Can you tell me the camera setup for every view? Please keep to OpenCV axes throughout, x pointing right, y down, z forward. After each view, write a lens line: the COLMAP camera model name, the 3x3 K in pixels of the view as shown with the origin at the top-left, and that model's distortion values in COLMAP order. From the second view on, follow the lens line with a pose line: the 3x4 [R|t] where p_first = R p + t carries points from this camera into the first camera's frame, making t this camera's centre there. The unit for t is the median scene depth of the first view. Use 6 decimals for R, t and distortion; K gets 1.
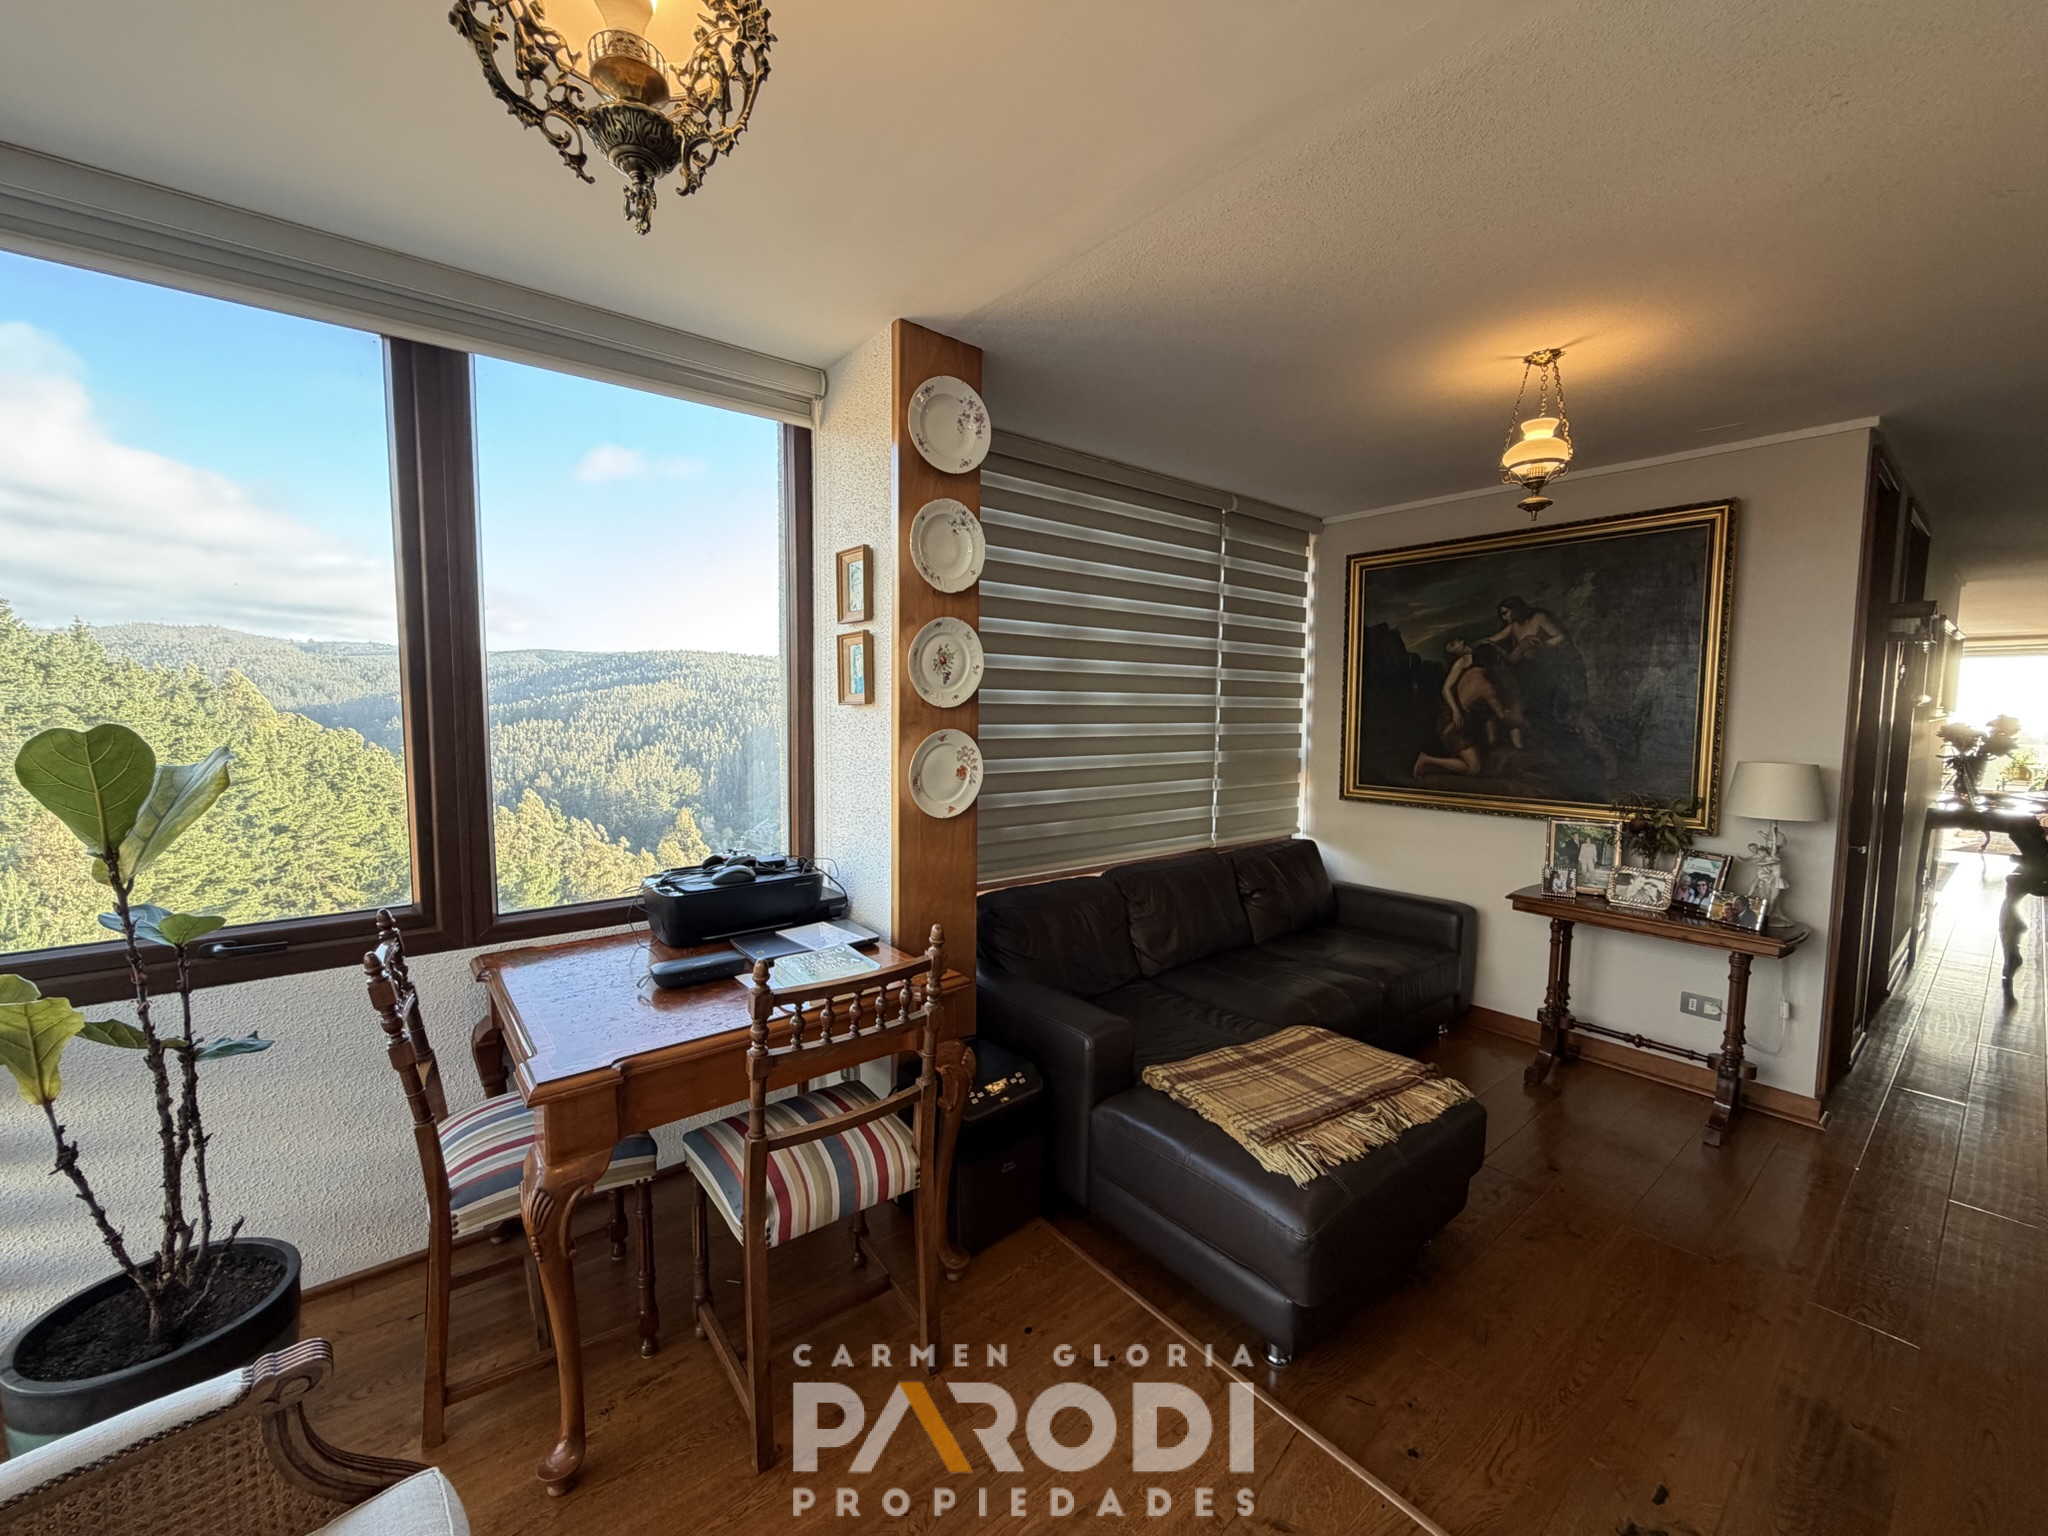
lens RADIAL K [[815.9, 0, 1022.0], [0, 815.9, 767.5], [0, 0, 1]] dist [-0.001190, -0.000437]
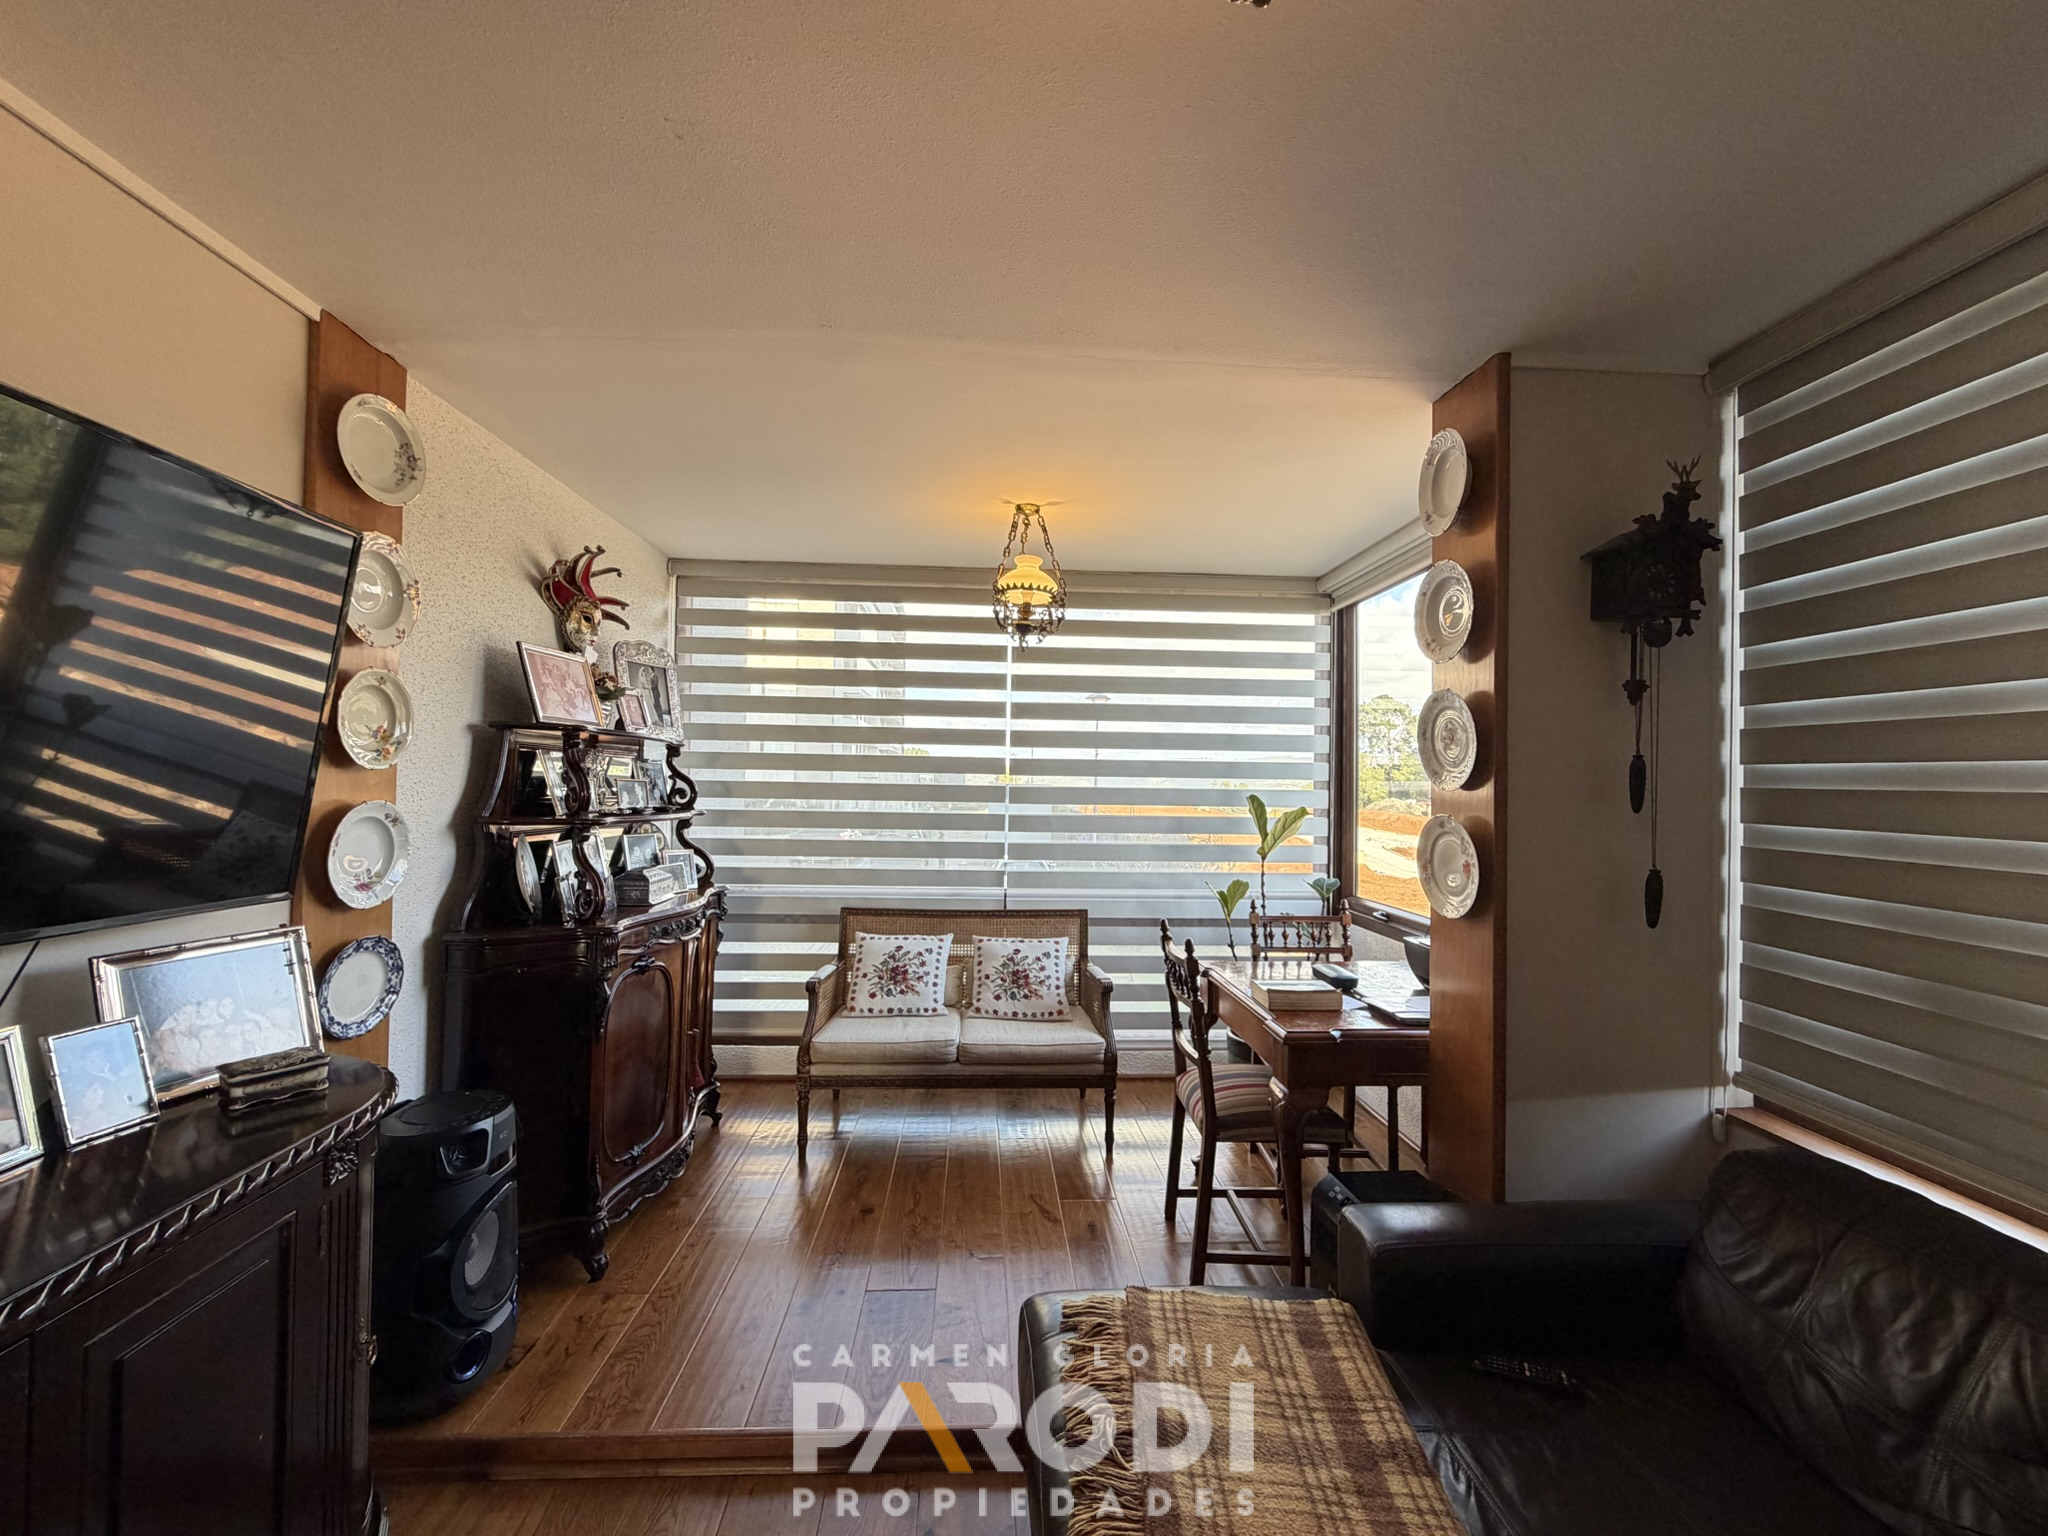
lens RADIAL K [[818.4, 0, 1017.7], [0, 818.4, 766.7], [0, 0, 1]] dist [-0.000054, -0.000199]
pose [[-0.587895, -0.031204, -0.808335, 0.628628], [-0.081678, 0.996439, 0.020938, -0.055990], [0.804803, 0.078333, -0.588350, 0.806398]]
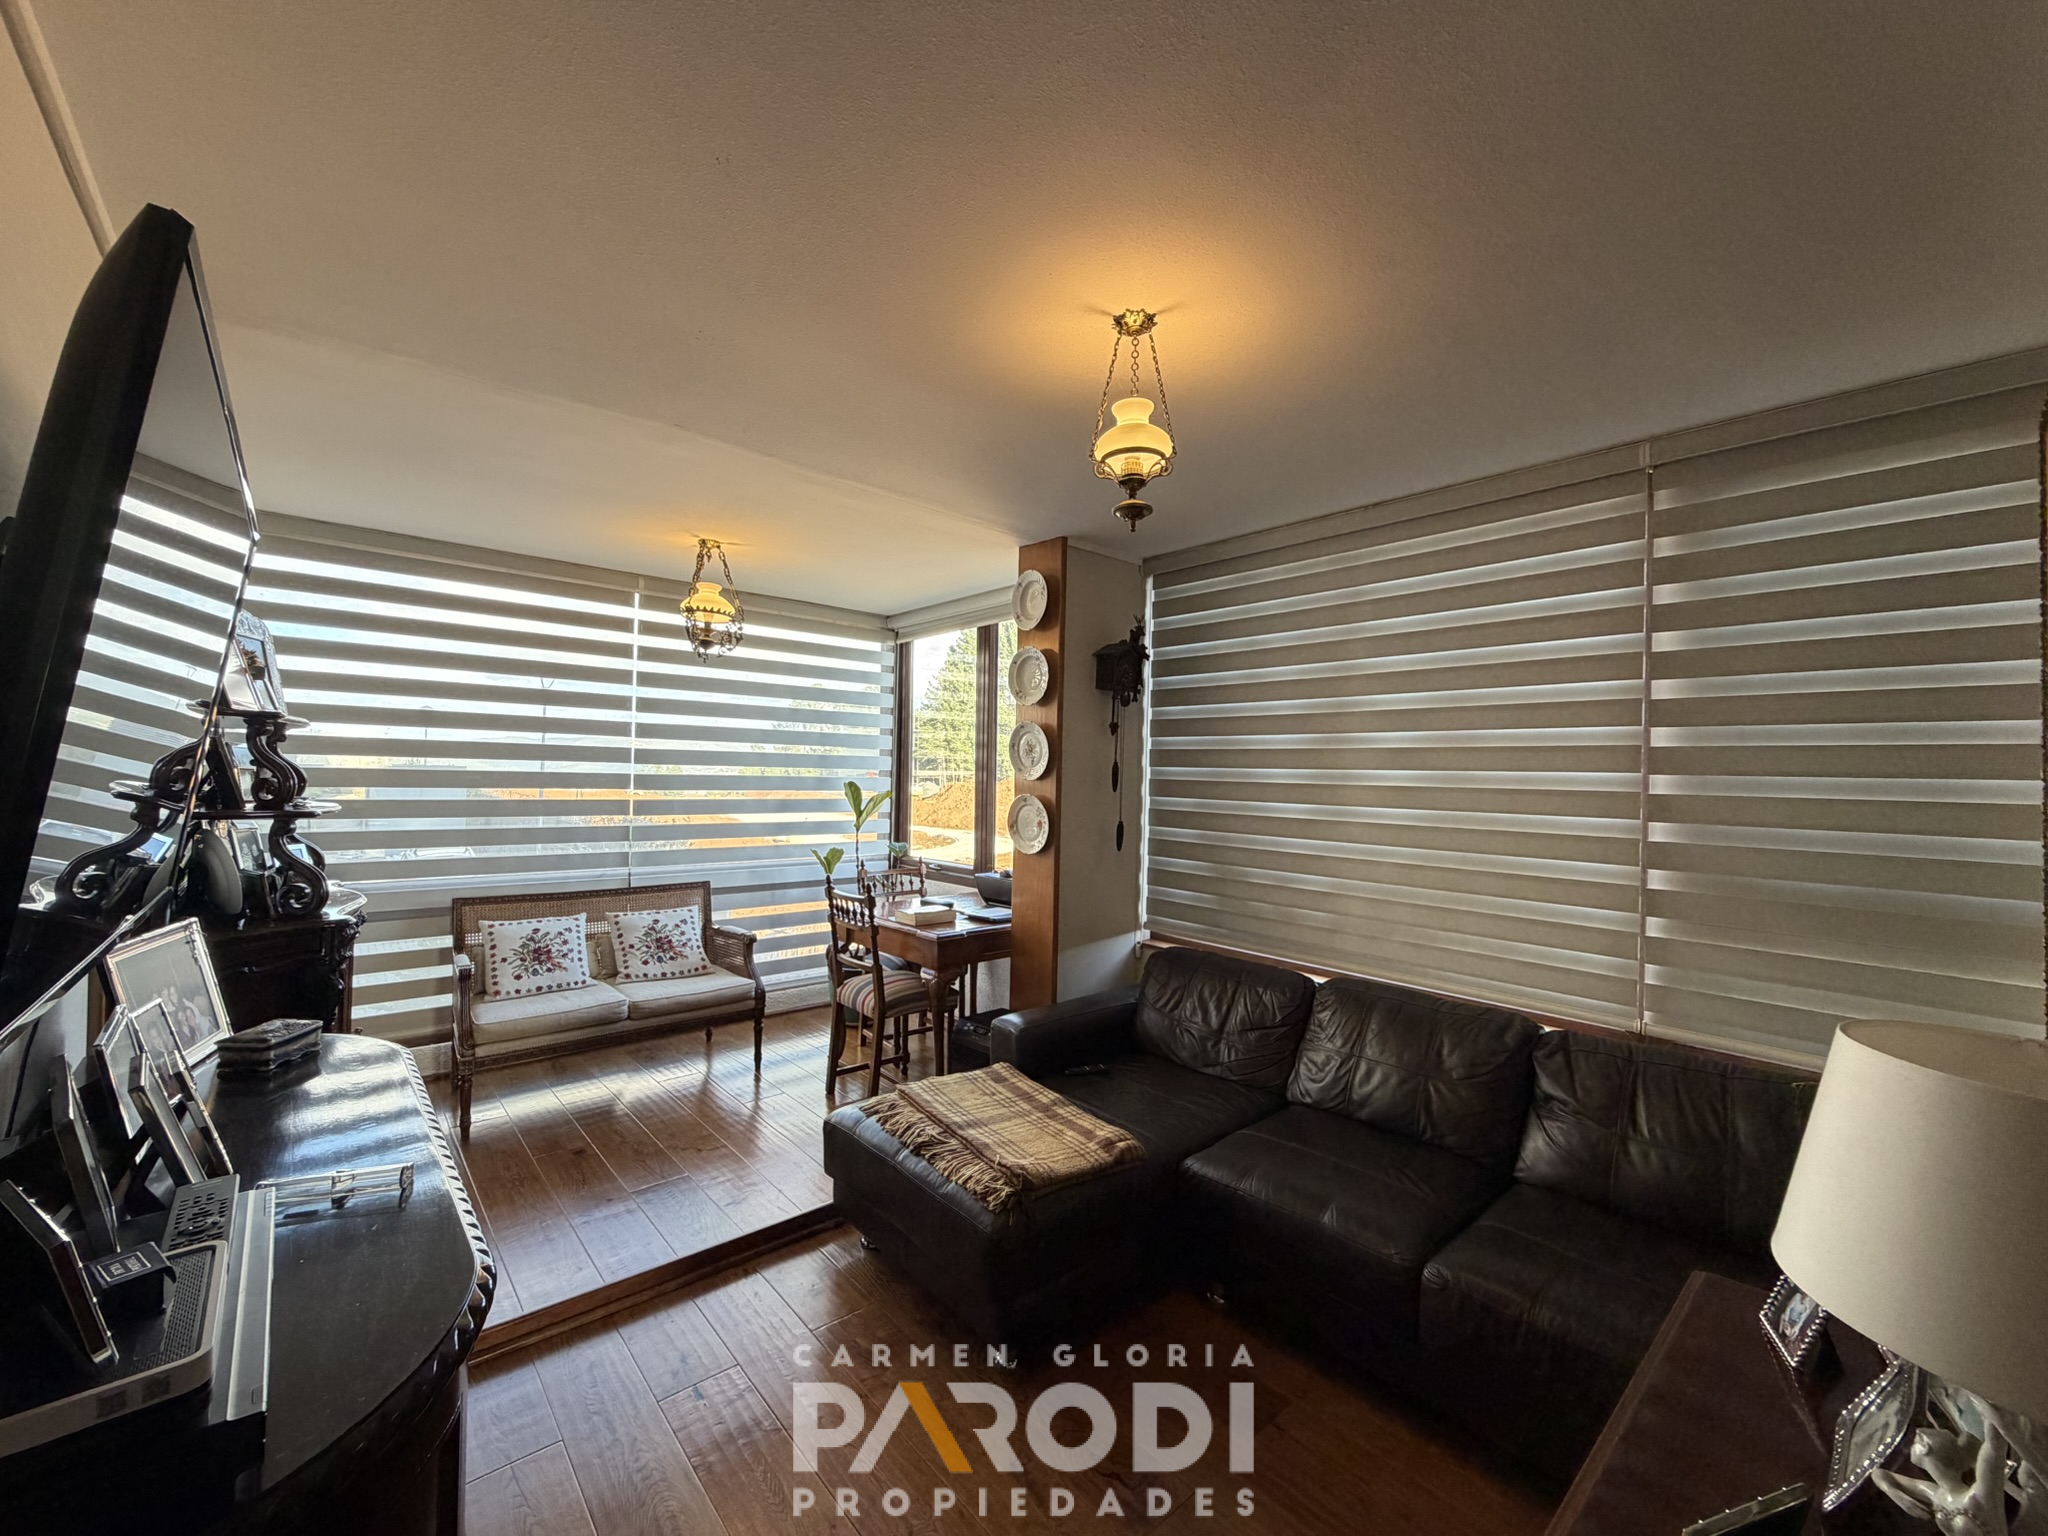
lens RADIAL K [[815.9, 0, 1022.0], [0, 815.9, 767.5], [0, 0, 1]] dist [-0.001190, -0.000437]
pose [[0.043567, -0.016306, -0.998917, 1.000066], [-0.097473, 0.995027, -0.020494, -0.045377], [0.994284, 0.098260, 0.041761, 0.649667]]
